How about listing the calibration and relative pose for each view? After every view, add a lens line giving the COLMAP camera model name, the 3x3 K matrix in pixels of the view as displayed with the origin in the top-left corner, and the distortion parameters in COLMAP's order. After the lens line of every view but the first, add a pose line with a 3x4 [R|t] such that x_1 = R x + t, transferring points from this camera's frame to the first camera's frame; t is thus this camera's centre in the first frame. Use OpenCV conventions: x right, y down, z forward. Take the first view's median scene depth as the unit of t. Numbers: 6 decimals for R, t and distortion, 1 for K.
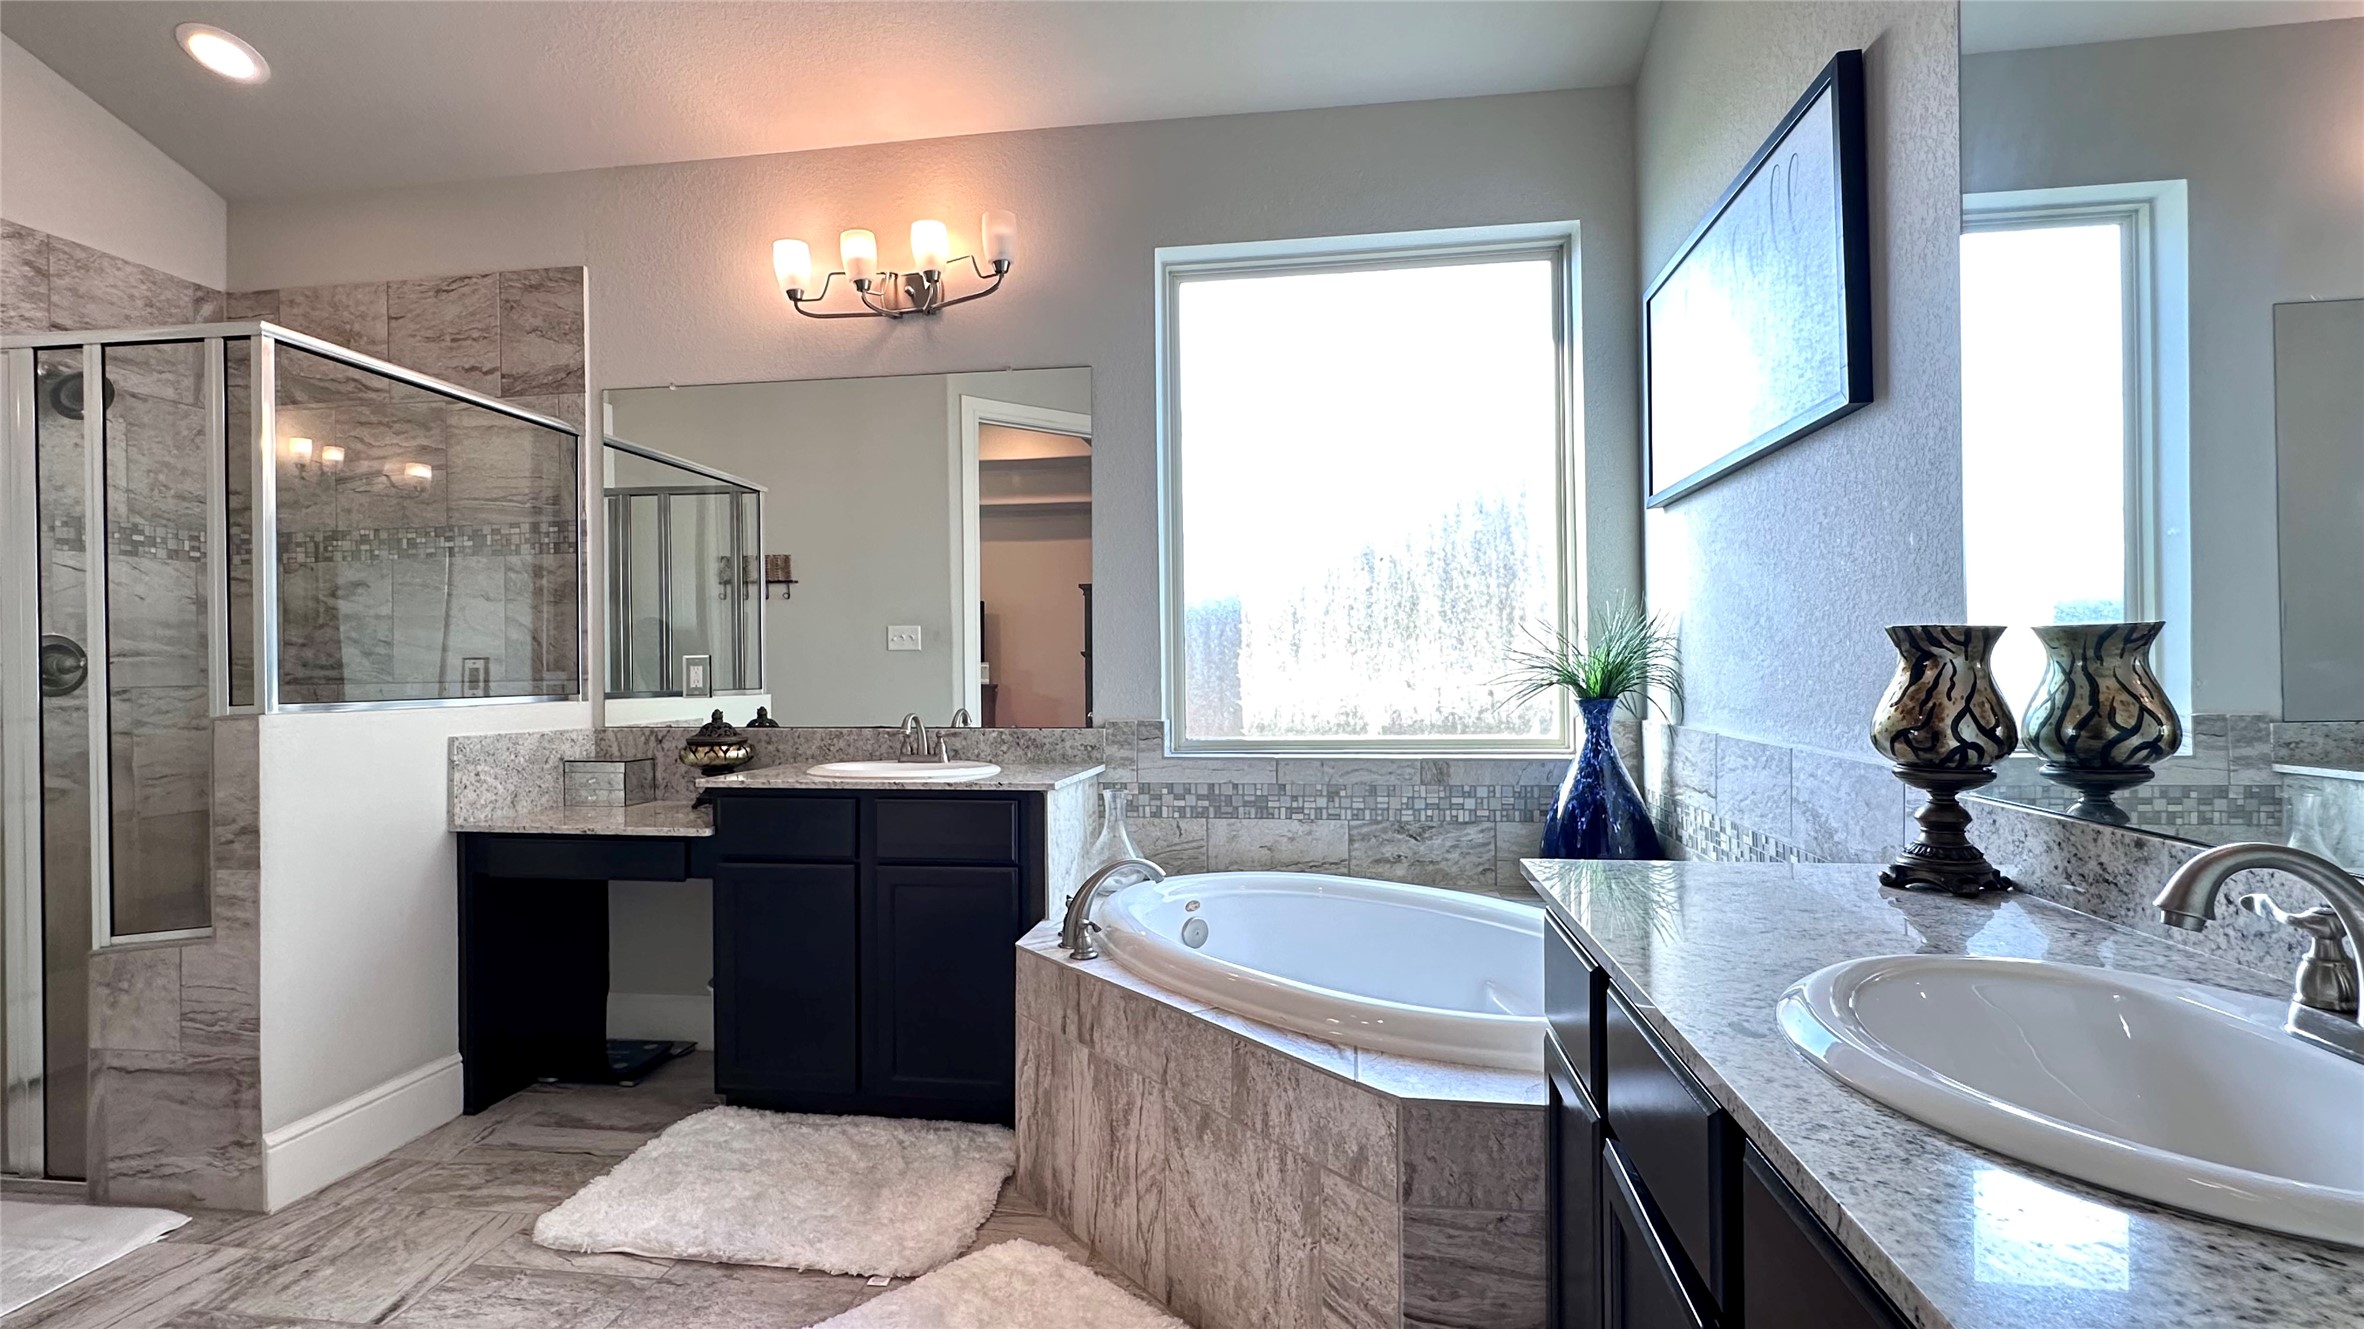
lens RADIAL K [[1090.7, 0, 1179.5], [0, 1090.7, 668.7], [0, 0, 1]] dist [-0.004259, 0.000841]
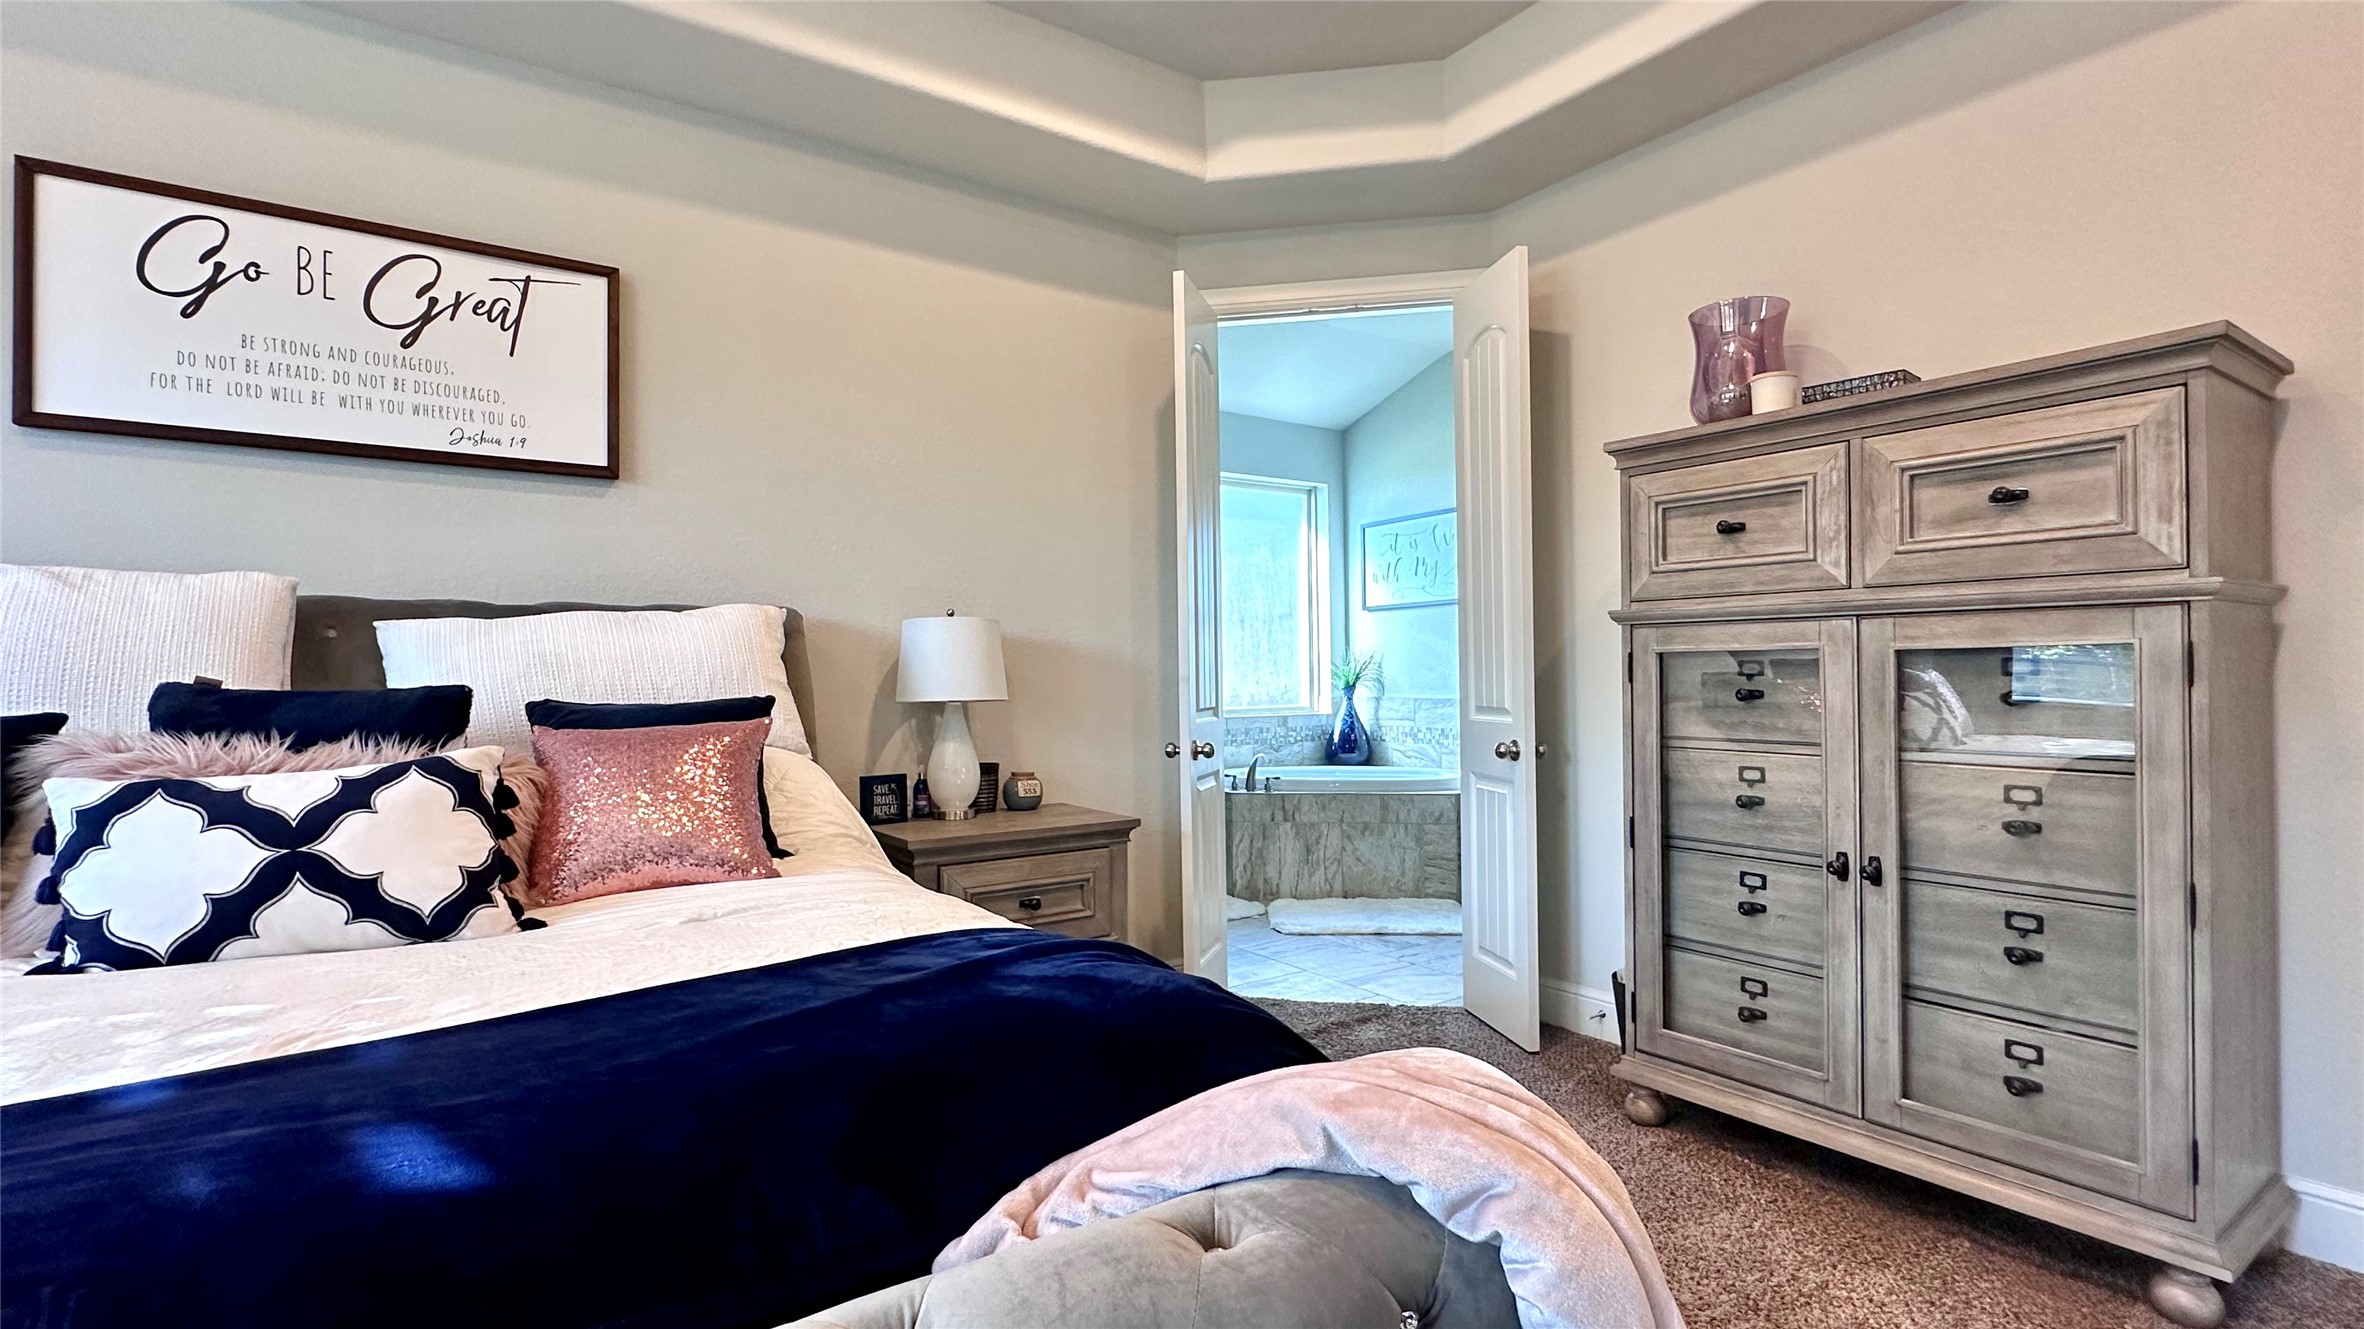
lens RADIAL K [[1092.2, 0, 1178.7], [0, 1092.2, 669.7], [0, 0, 1]] dist [-0.003376, 0.000757]
pose [[0.734085, 0.005653, 0.679034, -1.434785], [0.004191, 0.999909, -0.012854, 0.017218], [-0.679045, 0.012282, 0.733994, -0.497046]]
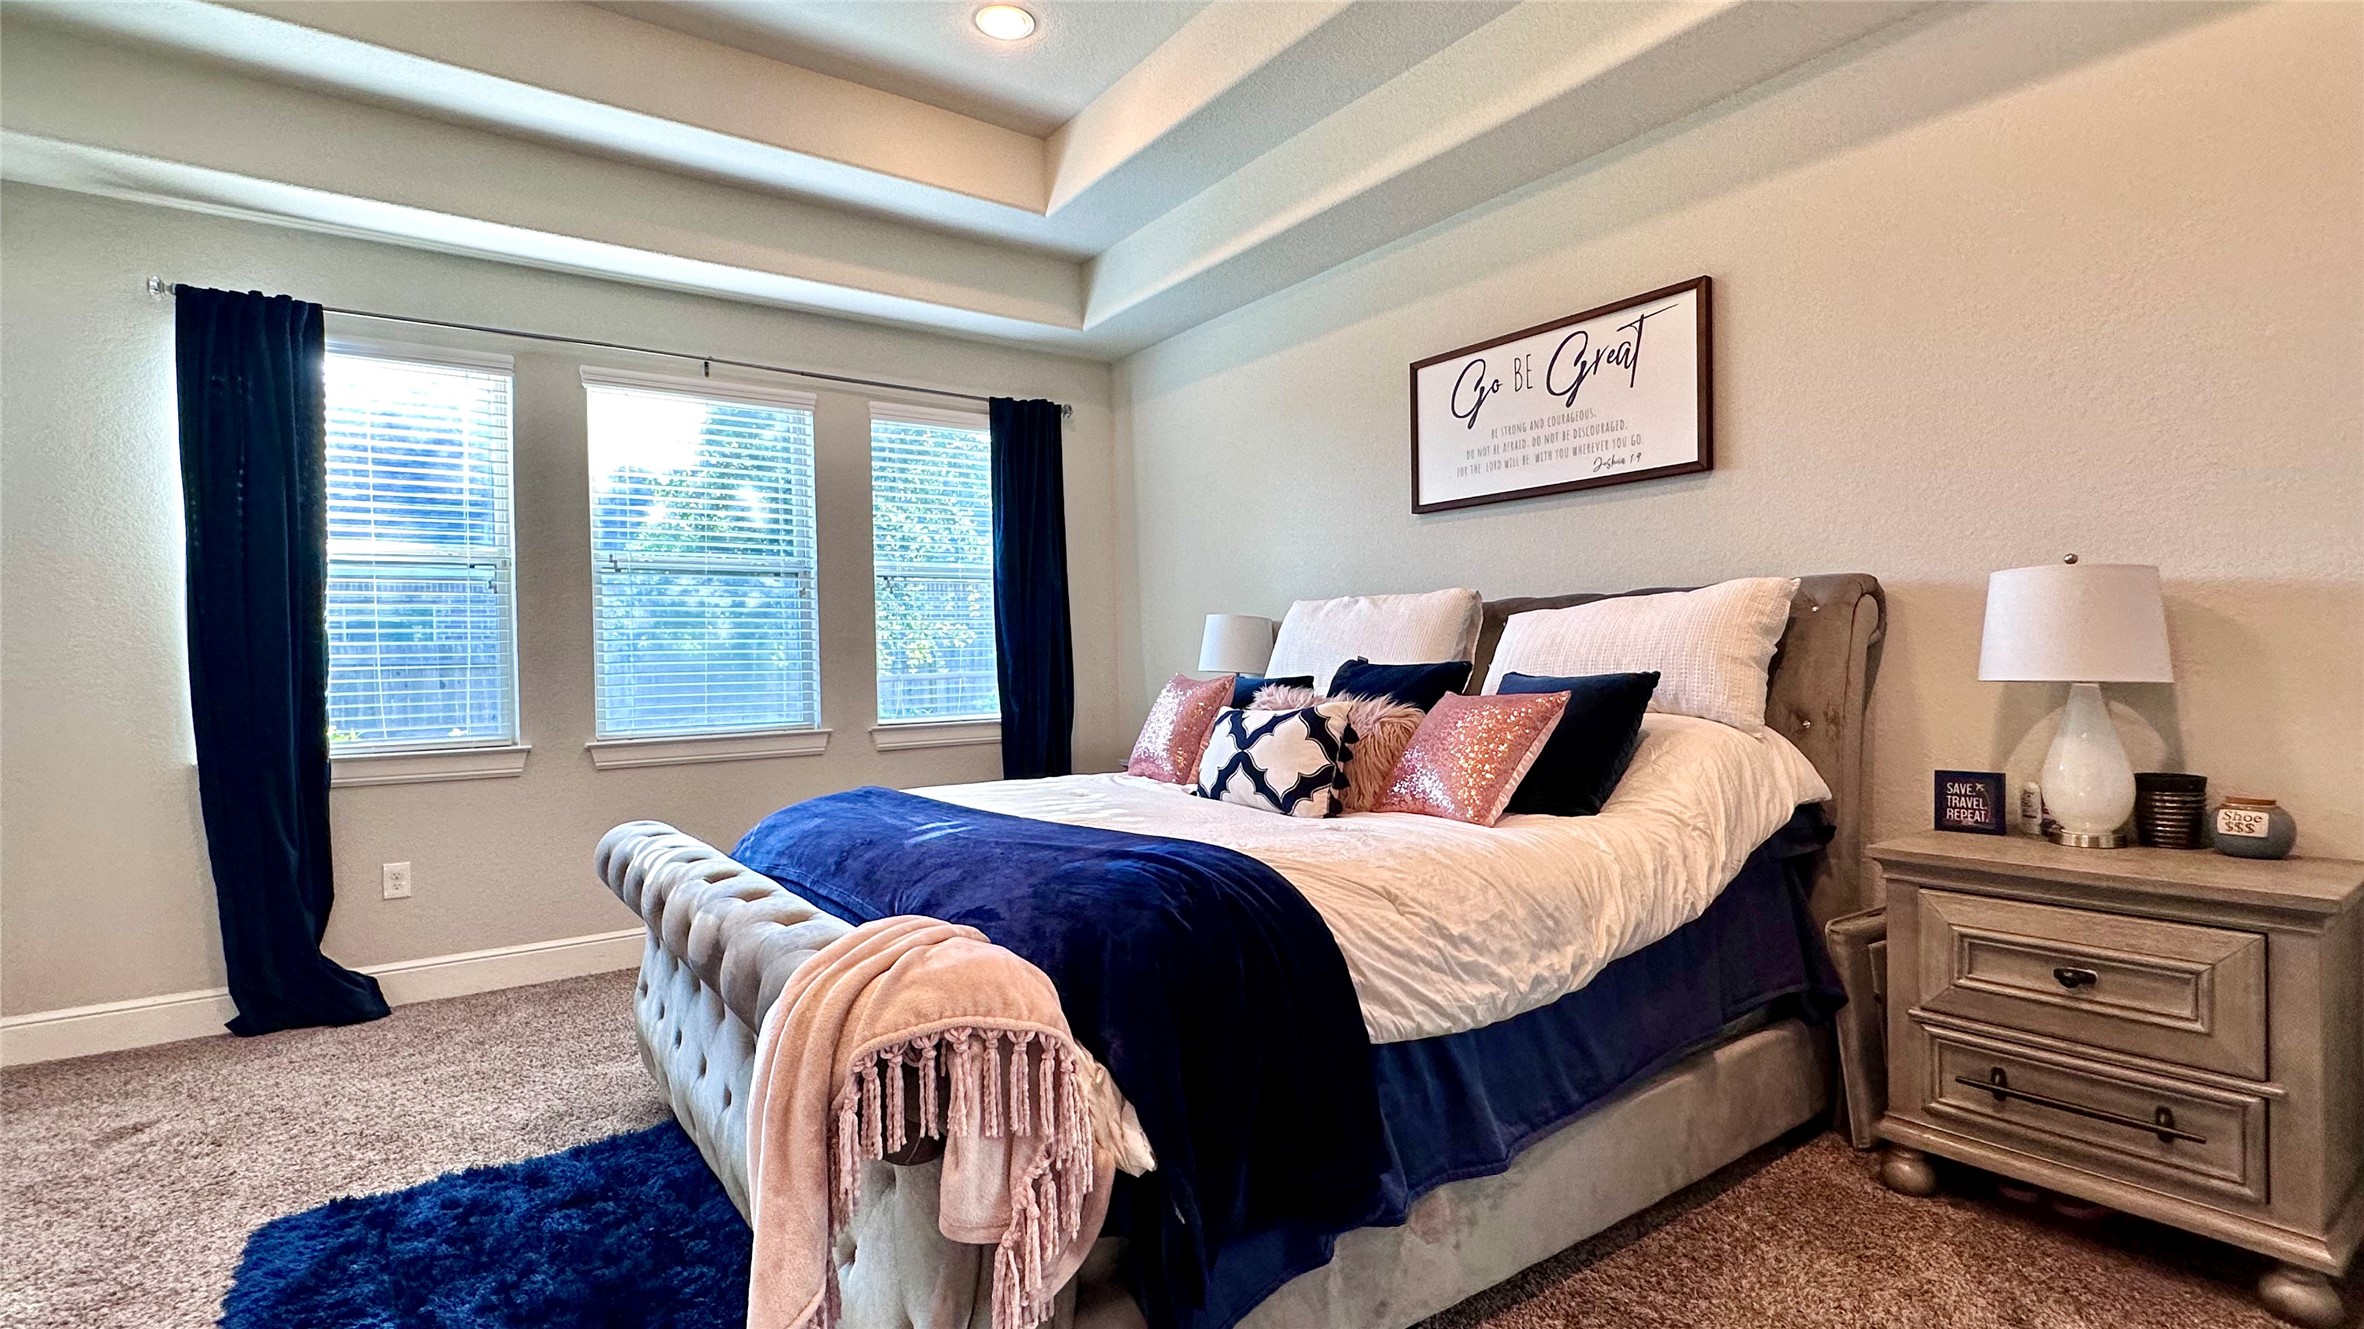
lens RADIAL K [[1092.2, 0, 1178.7], [0, 1092.2, 669.7], [0, 0, 1]] dist [-0.003376, 0.000757]
pose [[0.695402, 0.001372, -0.718620, -0.760406], [0.008740, 0.999908, 0.010367, 0.011205], [0.718568, -0.013490, 0.695326, -0.552053]]
